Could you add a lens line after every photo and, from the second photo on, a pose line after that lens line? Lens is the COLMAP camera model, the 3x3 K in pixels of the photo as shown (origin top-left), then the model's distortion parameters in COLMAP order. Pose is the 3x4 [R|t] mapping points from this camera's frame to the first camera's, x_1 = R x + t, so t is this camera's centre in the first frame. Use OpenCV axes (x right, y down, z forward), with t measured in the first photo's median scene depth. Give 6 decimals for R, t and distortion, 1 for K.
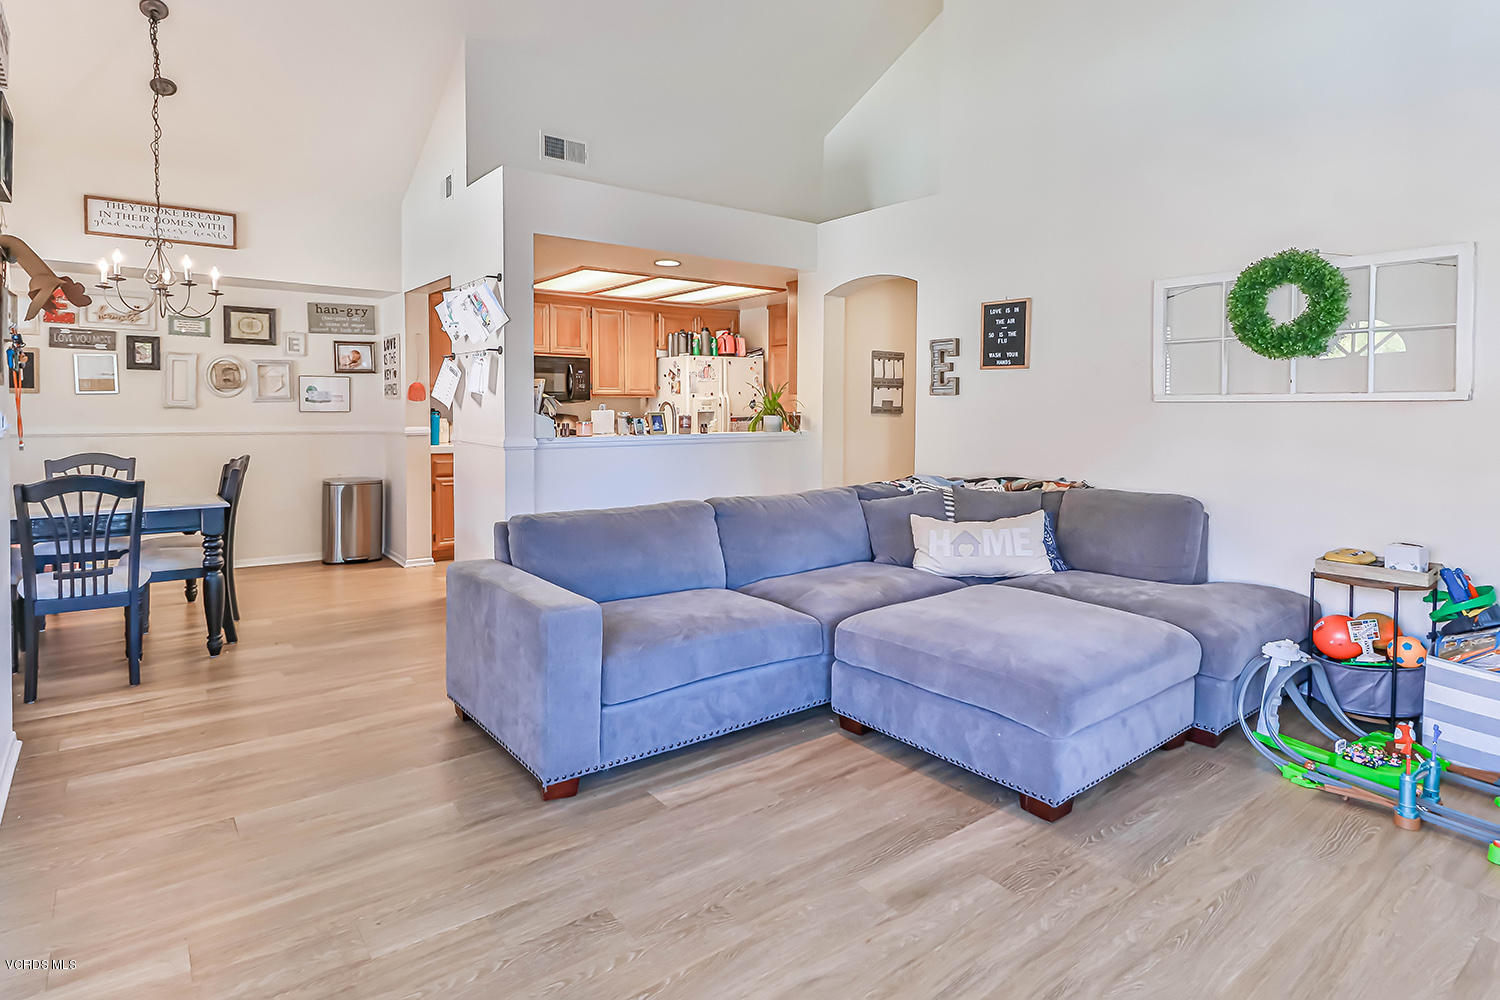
lens RADIAL K [[804.2, 0, 740.8], [0, 804.2, 446.7], [0, 0, 1]] dist [0.005212, -0.005632]
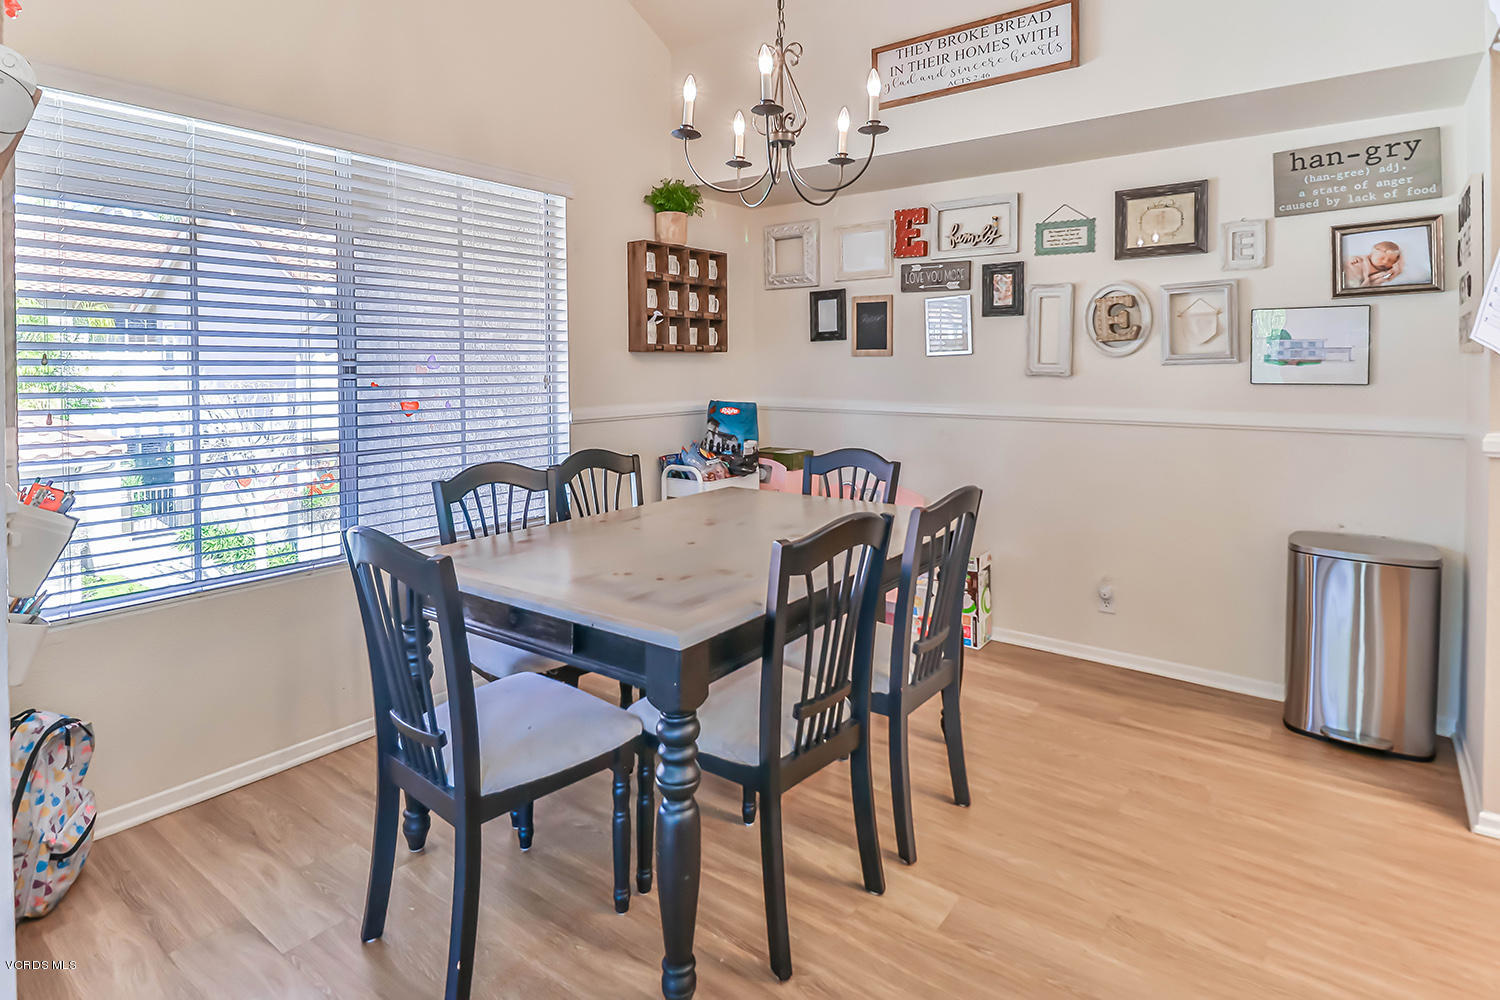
lens RADIAL K [[804.2, 0, 770.8], [0, 804.2, 384.7], [0, 0, 1]] dist [0.005212, -0.005632]
pose [[0.284883, 0.014838, -0.958448, -0.193115], [-0.042450, 0.999095, 0.002850, -0.037180], [0.957622, 0.039874, 0.285255, 0.681043]]
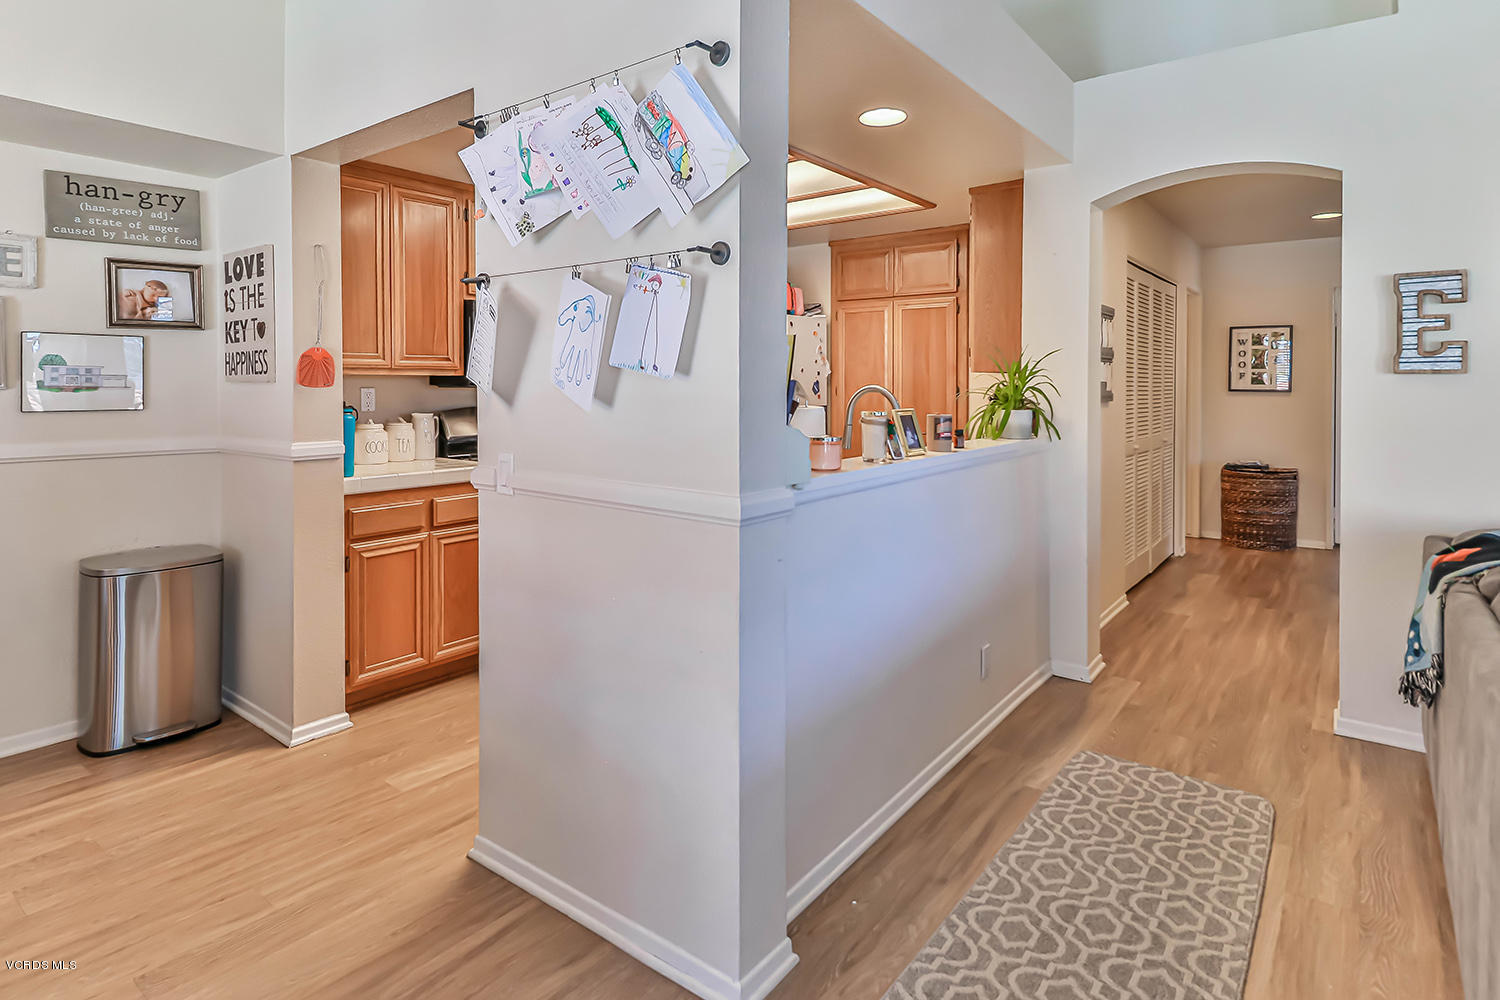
lens RADIAL K [[804.2, 0, 728.9], [0, 804.2, 397.8], [0, 0, 1]] dist [0.005212, -0.005632]
pose [[0.967775, -0.008899, 0.251658, -0.326531], [0.017056, 0.999397, -0.030252, -0.036261], [-0.251237, 0.033569, 0.967343, 0.547706]]
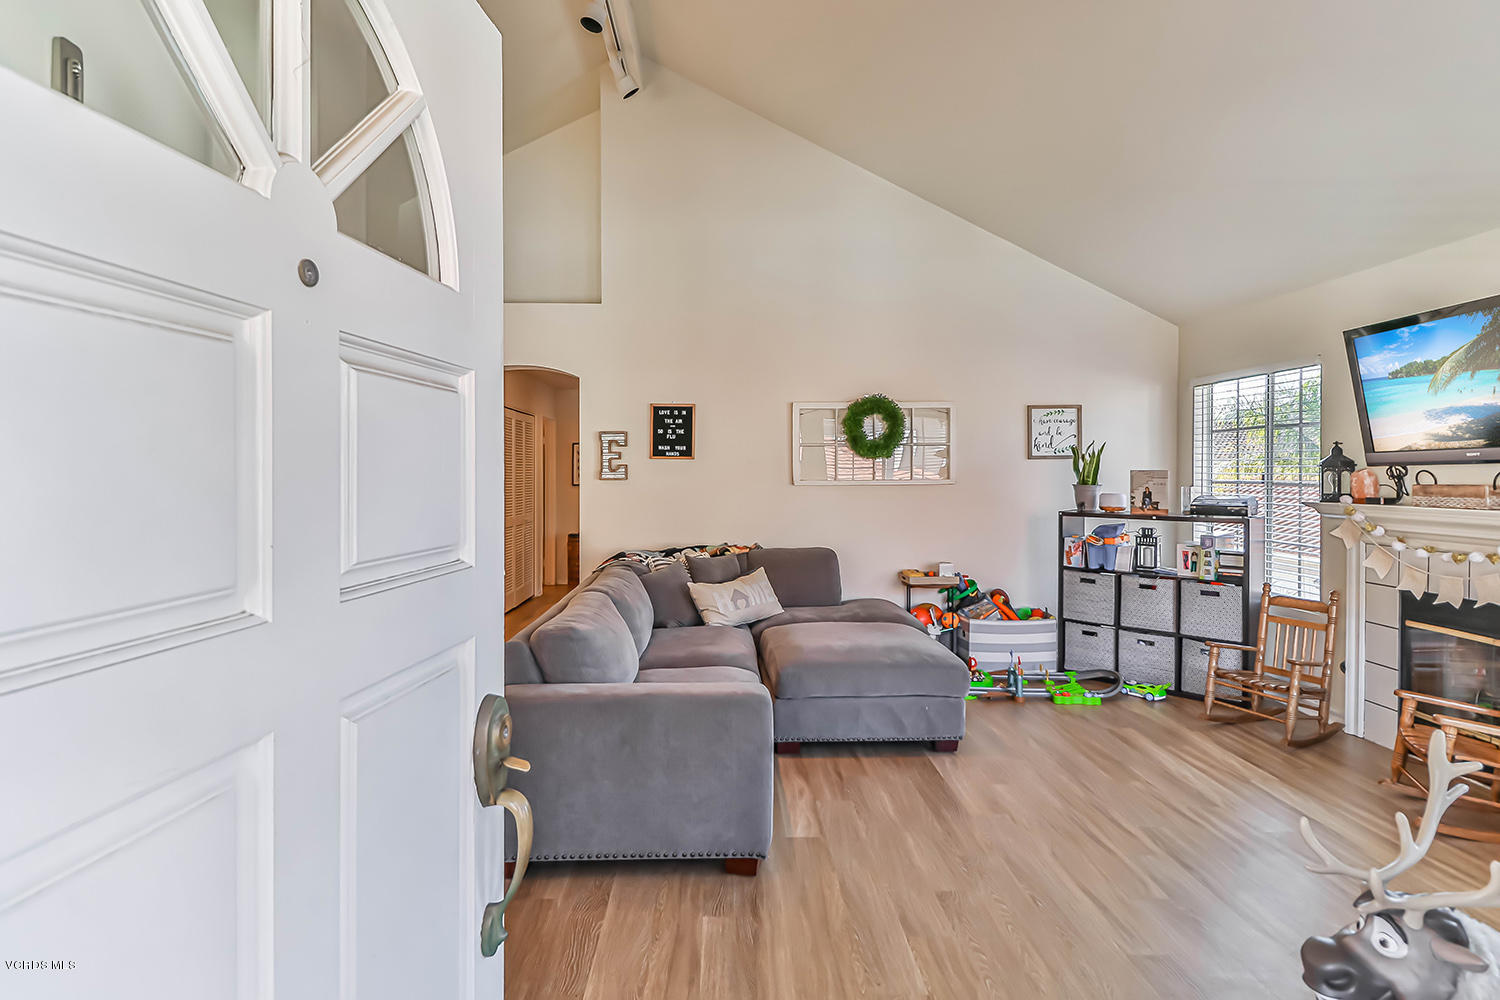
lens RADIAL K [[804.2, 0, 737.3], [0, 804.2, 475.5], [0, 0, 1]] dist [0.005212, -0.005632]
pose [[0.584705, -0.012809, 0.811145, -0.538321], [0.047770, 0.998684, -0.018664, -0.037688], [-0.809838, 0.049661, 0.584547, 0.170839]]
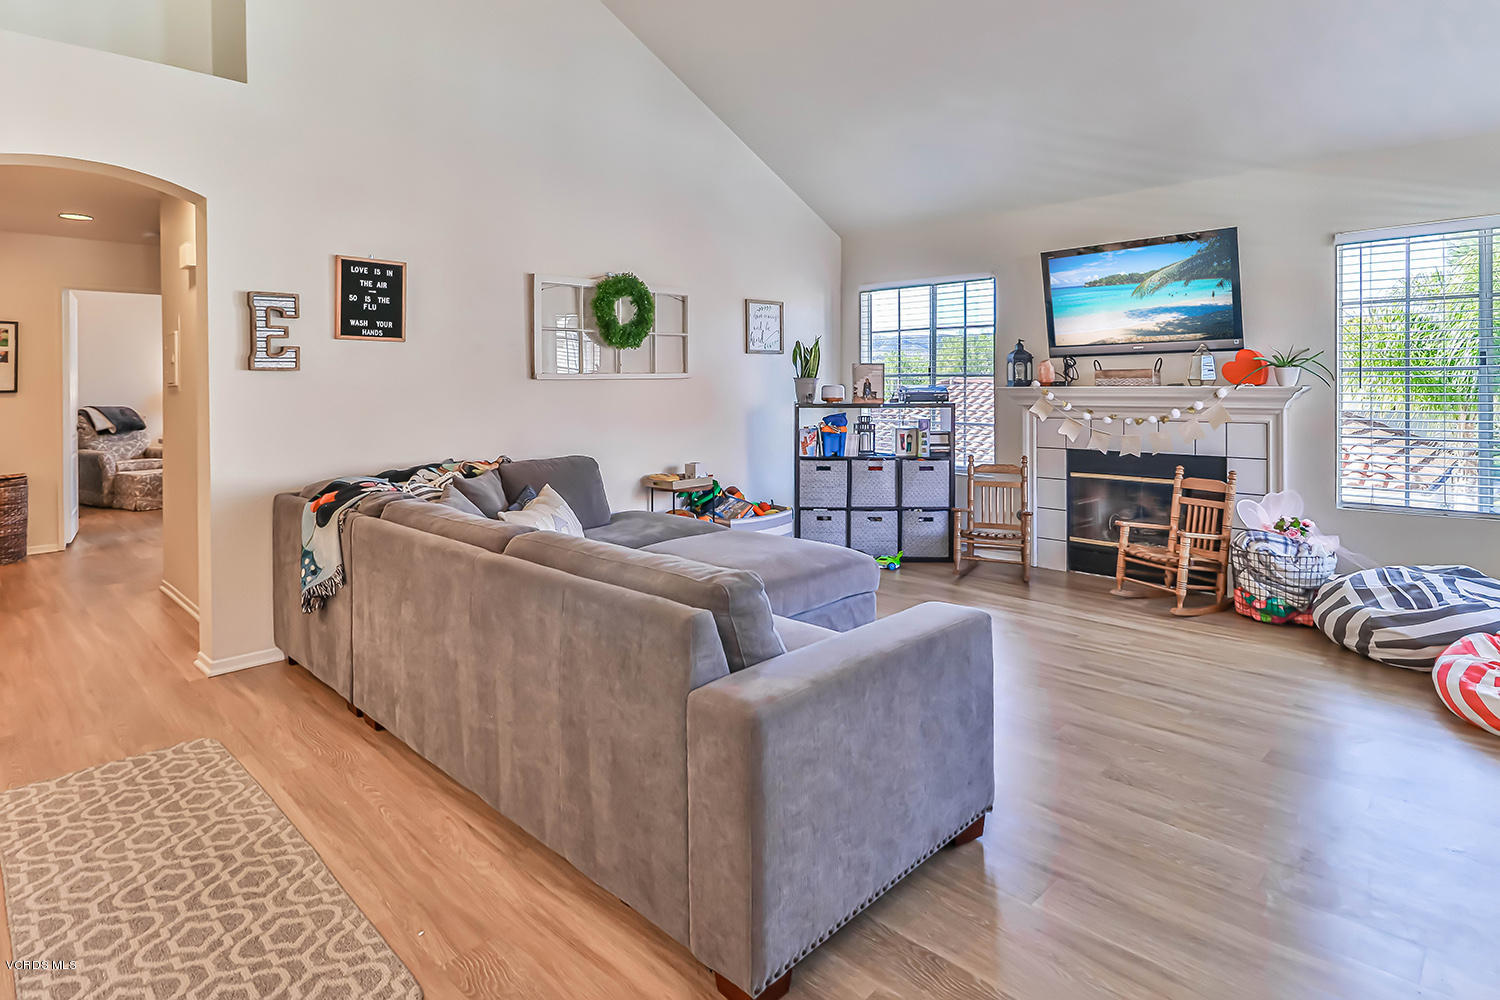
lens RADIAL K [[804.2, 0, 774.9], [0, 804.2, 407.6], [0, 0, 1]] dist [0.005212, -0.005632]
pose [[-0.162943, -0.033560, 0.986065, -0.500018], [0.057365, 0.997408, 0.043426, -0.033660], [-0.984966, 0.063642, -0.160595, 0.629703]]
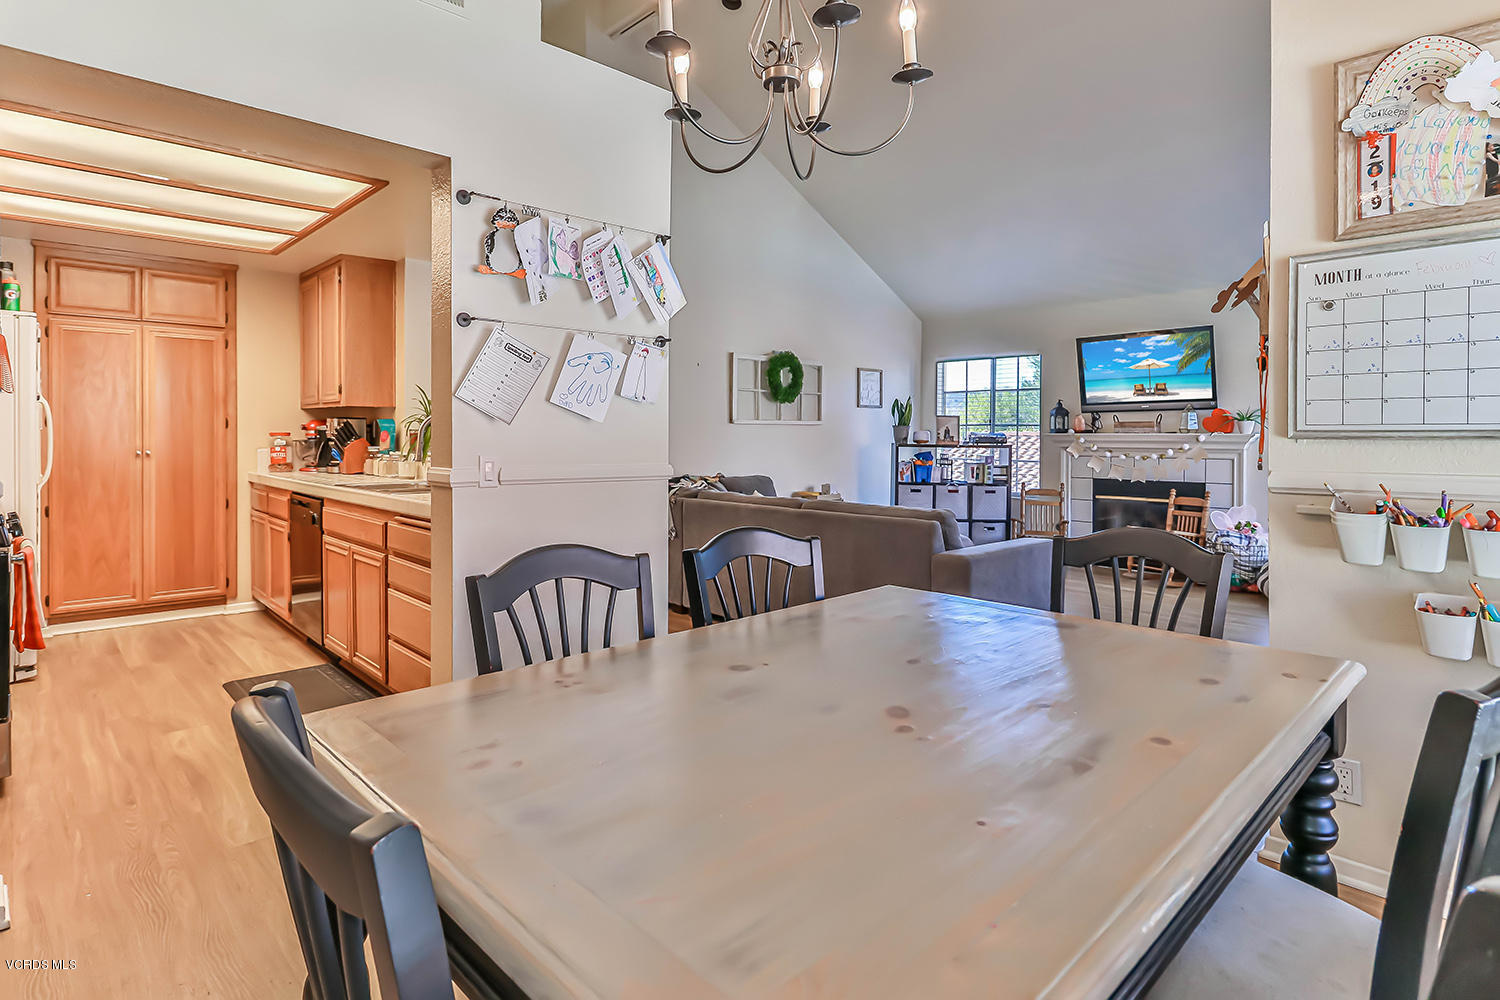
lens RADIAL K [[804.2, 0, 768.2], [0, 804.2, 452.4], [0, 0, 1]] dist [0.005212, -0.005632]
pose [[-0.133469, -0.024959, 0.990739, -0.880278], [0.045401, 0.998479, 0.031270, -0.032355], [-0.990013, 0.049154, -0.132132, 0.854611]]
